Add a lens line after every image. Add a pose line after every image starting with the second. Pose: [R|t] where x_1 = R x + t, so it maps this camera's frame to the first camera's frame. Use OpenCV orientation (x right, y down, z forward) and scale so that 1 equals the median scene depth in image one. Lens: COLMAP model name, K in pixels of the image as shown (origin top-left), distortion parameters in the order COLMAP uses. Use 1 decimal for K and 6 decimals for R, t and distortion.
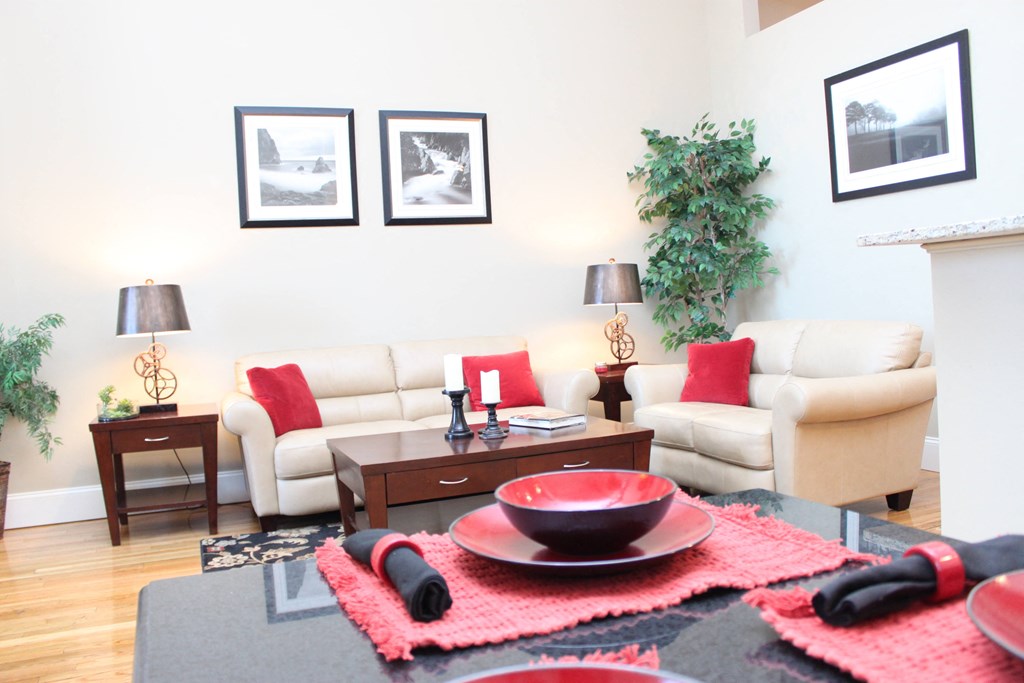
lens RADIAL K [[853.0, 0, 512.0], [0, 853.0, 341.5], [0, 0, 1]] dist [-0.085087, 0.000387]
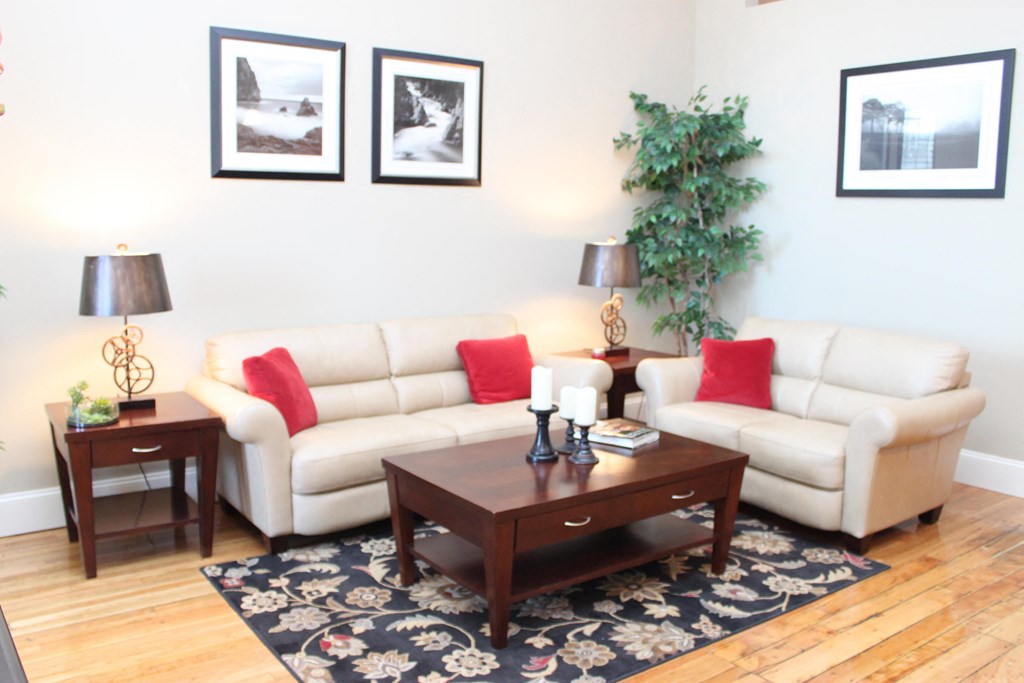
lens RADIAL K [[885.2, 0, 512.0], [0, 885.2, 341.5], [0, 0, 1]] dist [-0.080913, 0.010031]
pose [[0.967672, 0.034363, 0.249860, -0.238449], [-0.058203, 0.994360, 0.088659, -0.066459], [-0.245404, -0.100336, 0.964214, 0.088394]]
